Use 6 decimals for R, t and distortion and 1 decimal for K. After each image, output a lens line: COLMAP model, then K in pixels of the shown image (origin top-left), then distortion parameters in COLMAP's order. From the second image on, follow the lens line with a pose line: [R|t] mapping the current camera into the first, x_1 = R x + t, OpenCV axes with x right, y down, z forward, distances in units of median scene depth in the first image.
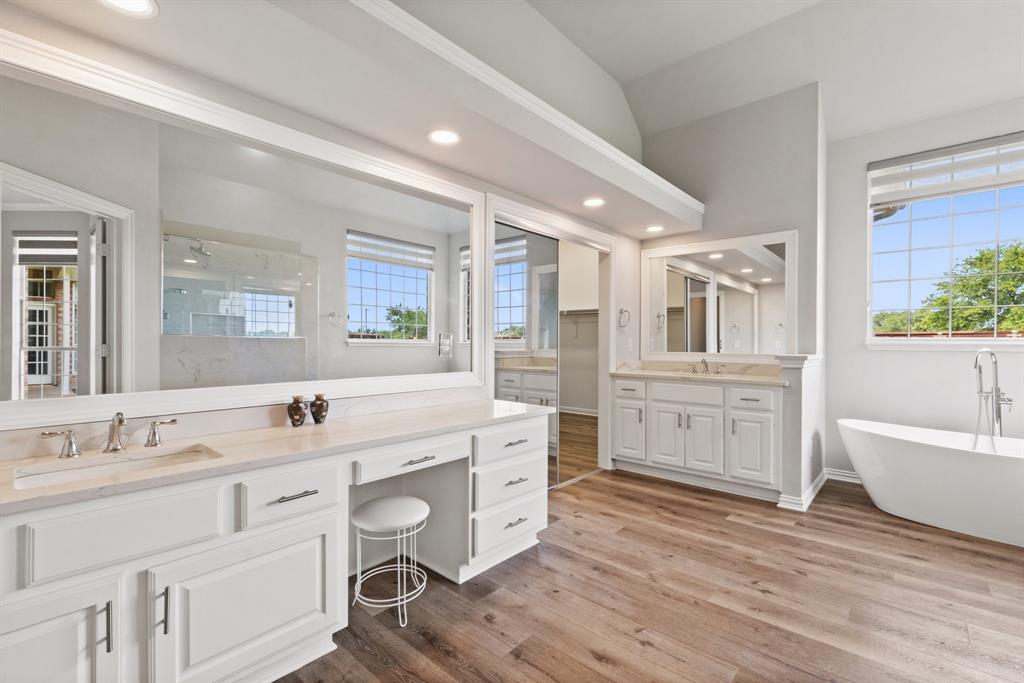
lens RADIAL K [[455.9, 0, 512.0], [0, 455.9, 341.5], [0, 0, 1]] dist [0.001357, 0.000732]
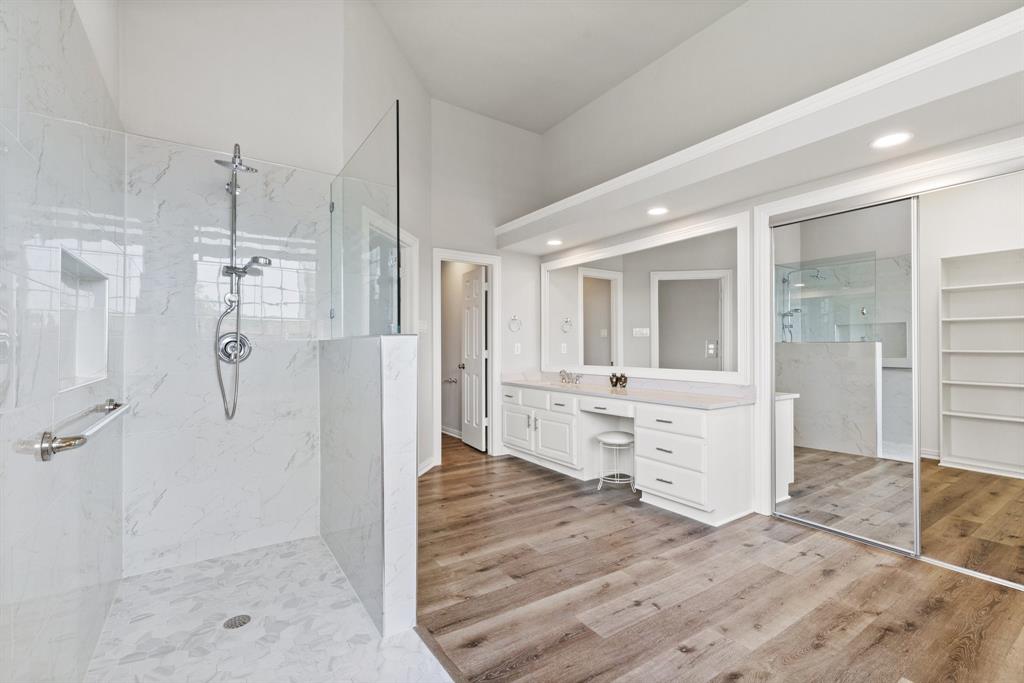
lens RADIAL K [[453.9, 0, 504.5], [0, 453.9, 344.8], [0, 0, 1]] dist [-0.002909, 0.000275]
pose [[-0.257188, -0.005213, -0.966347, 1.018082], [0.006165, 0.999956, -0.007035, 0.000870], [0.966342, -0.007767, -0.257144, 0.636605]]
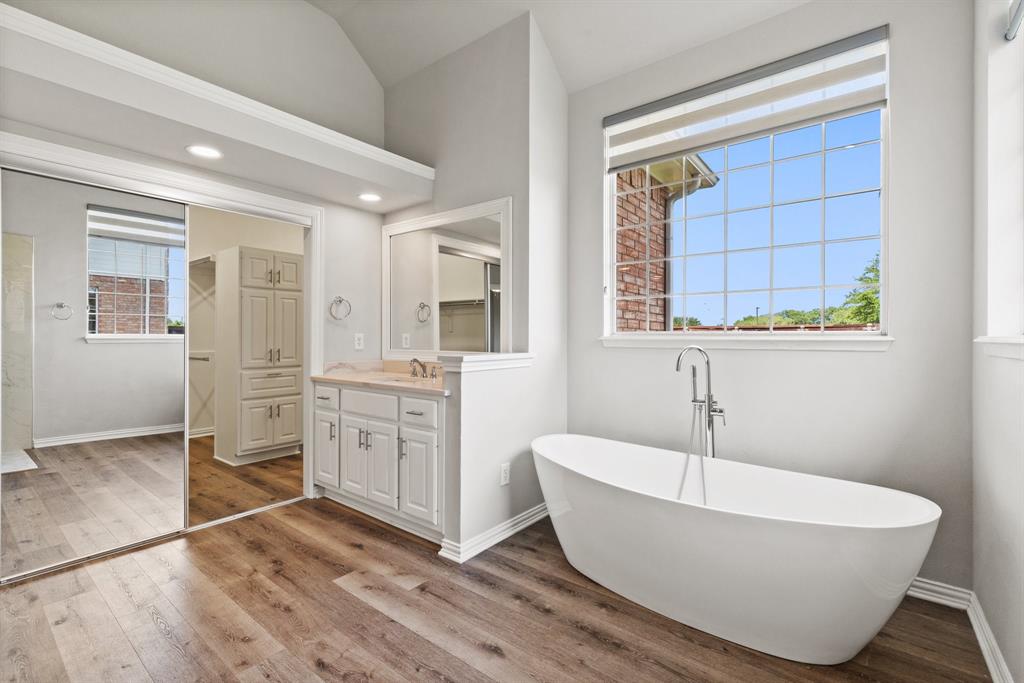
lens RADIAL K [[451.4, 0, 511.9], [0, 451.4, 336.6], [0, 0, 1]] dist [-0.001352, 0.000762]
pose [[0.997997, -0.004460, 0.063110, 0.657296], [0.004422, 0.999990, 0.000744, -0.001377], [-0.063113, -0.000463, 0.998006, 0.240611]]
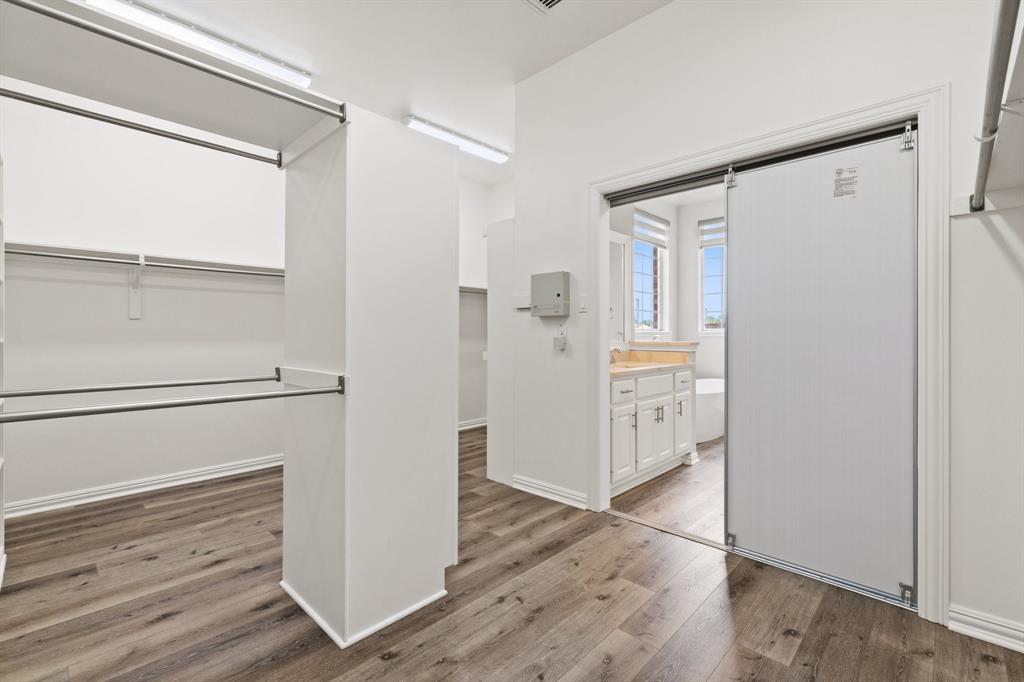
lens RADIAL K [[451.4, 0, 511.9], [0, 451.4, 336.1], [0, 0, 1]] dist [-0.001352, 0.000762]
pose [[0.034574, -0.005378, 0.999388, -0.643174], [0.000606, 0.999985, 0.005360, 0.007528], [-0.999402, 0.000420, 0.034577, 1.439082]]
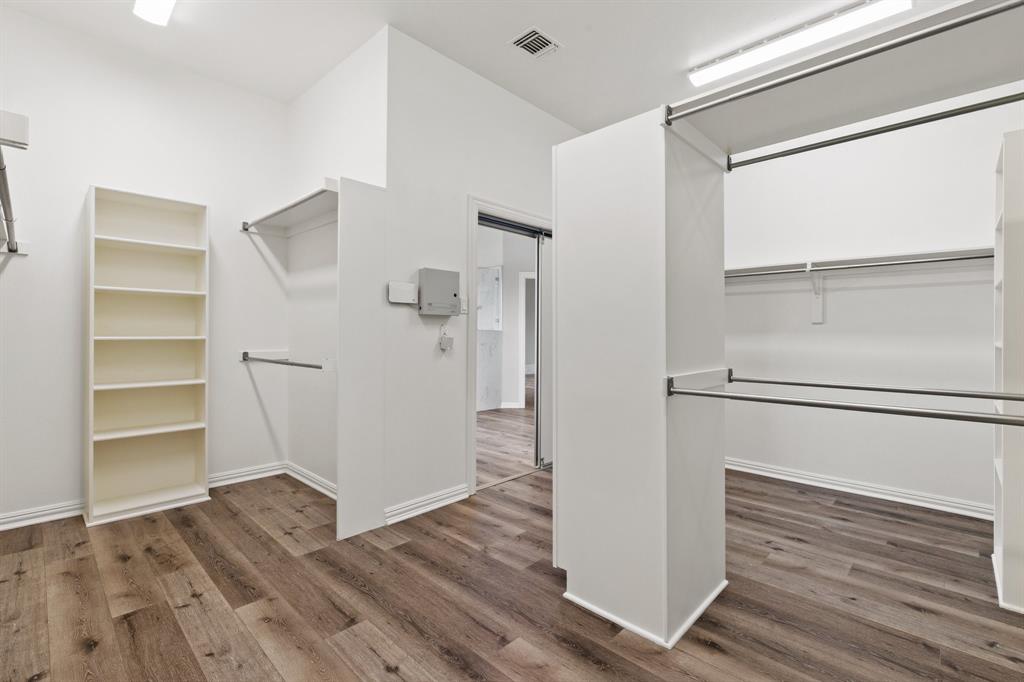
lens RADIAL K [[451.4, 0, 511.9], [0, 451.4, 336.1], [0, 0, 1]] dist [-0.001352, 0.000762]
pose [[-0.999304, -0.006637, 0.036708, 0.131795], [-0.006490, 0.999970, 0.004138, 0.007484], [-0.036734, 0.003897, -0.999317, 2.290648]]
